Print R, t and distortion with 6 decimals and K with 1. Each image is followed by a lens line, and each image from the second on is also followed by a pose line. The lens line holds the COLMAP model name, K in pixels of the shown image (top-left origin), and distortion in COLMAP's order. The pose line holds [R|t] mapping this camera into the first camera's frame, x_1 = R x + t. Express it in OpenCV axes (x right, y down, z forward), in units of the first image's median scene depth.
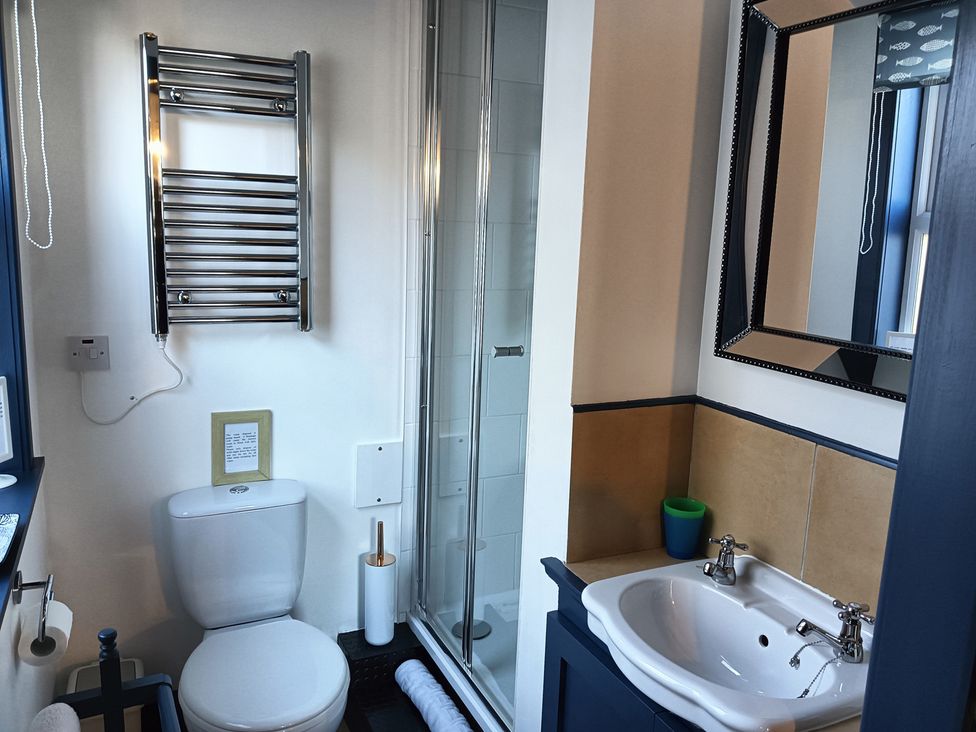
lens RADIAL K [[762.5, 0, 485.6], [0, 762.5, 365.1], [0, 0, 1]] dist [0.091698, -0.169003]
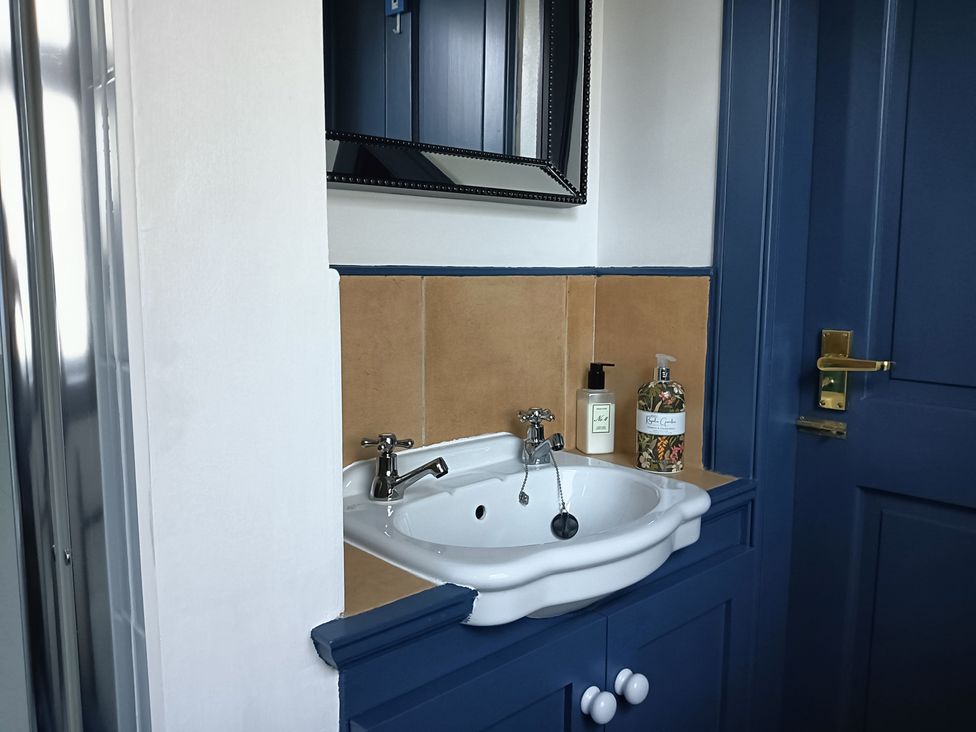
lens RADIAL K [[762.5, 0, 485.6], [0, 762.5, 365.1], [0, 0, 1]] dist [0.091698, -0.169003]
pose [[-0.280647, -0.143318, 0.949051, -0.395269], [0.166602, 0.966505, 0.195221, 0.044202], [-0.945241, 0.212902, -0.247370, 1.153439]]
